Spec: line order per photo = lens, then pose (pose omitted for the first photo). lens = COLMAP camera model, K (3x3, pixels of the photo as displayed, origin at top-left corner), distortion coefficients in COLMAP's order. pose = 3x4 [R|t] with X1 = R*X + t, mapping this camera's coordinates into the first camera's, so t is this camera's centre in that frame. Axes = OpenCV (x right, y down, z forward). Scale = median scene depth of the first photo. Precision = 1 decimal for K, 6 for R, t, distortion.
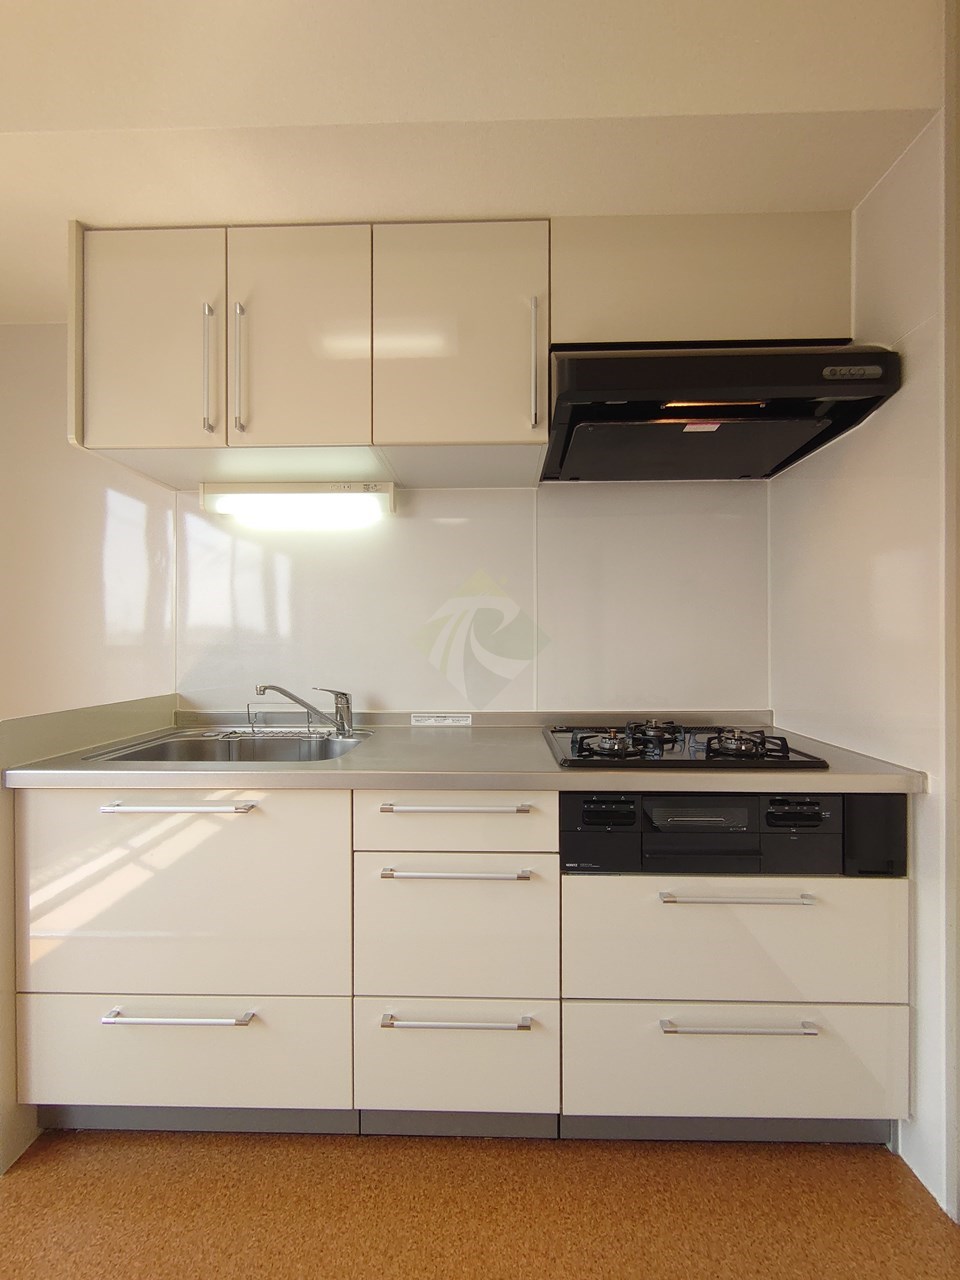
lens RADIAL K [[553.3, 0, 474.9], [0, 553.3, 644.6], [0, 0, 1]] dist [0.003108, -0.000191]
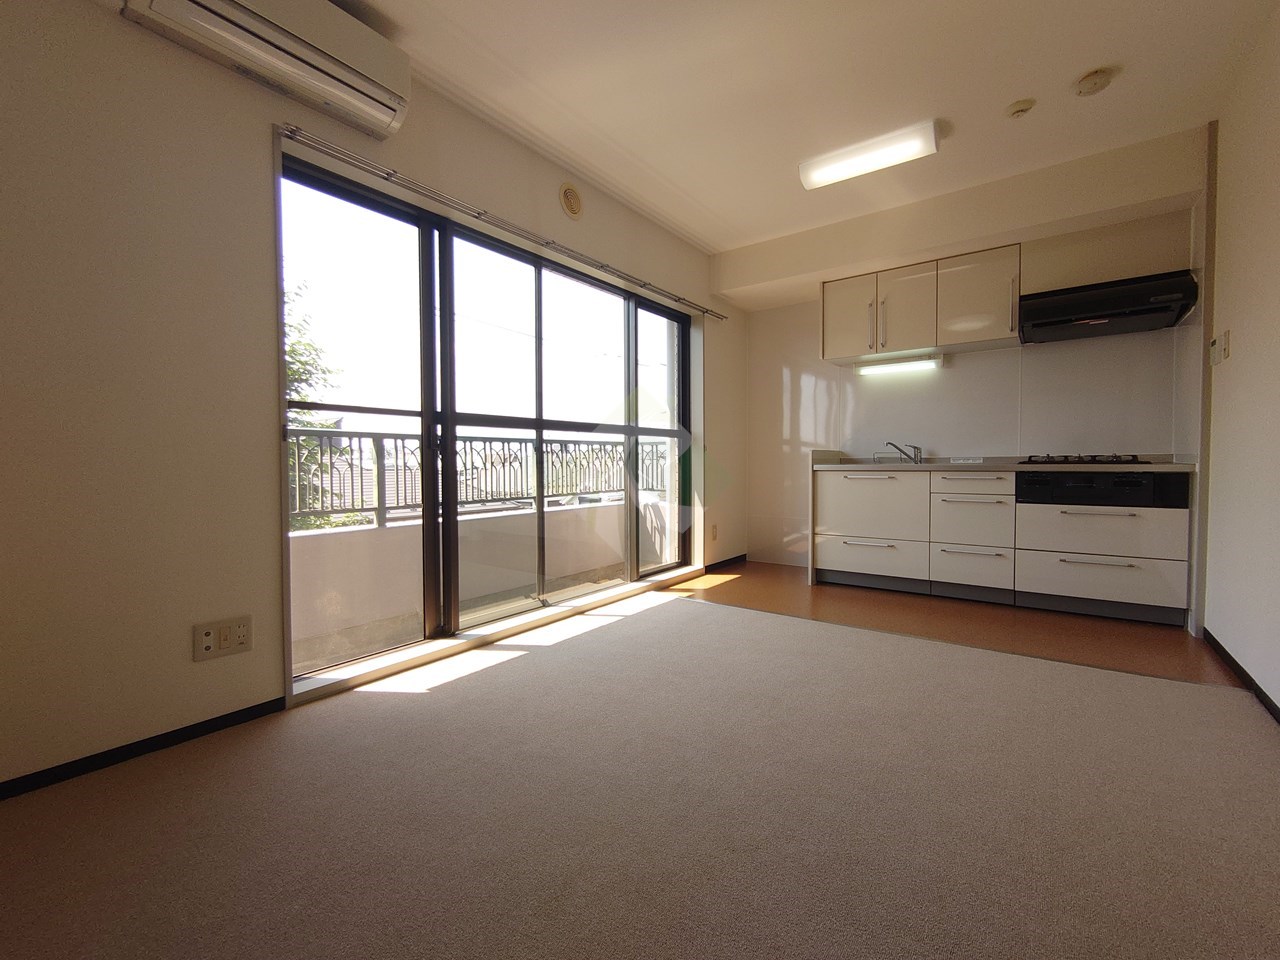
lens RADIAL K [[553.3, 0, 641.5], [0, 553.3, 475.7], [0, 0, 1]] dist [0.003108, -0.000191]
pose [[0.826709, 0.010160, -0.562538, 0.158171], [0.002105, 0.999774, 0.021151, 0.211903], [0.562626, -0.018670, 0.826501, -2.189359]]
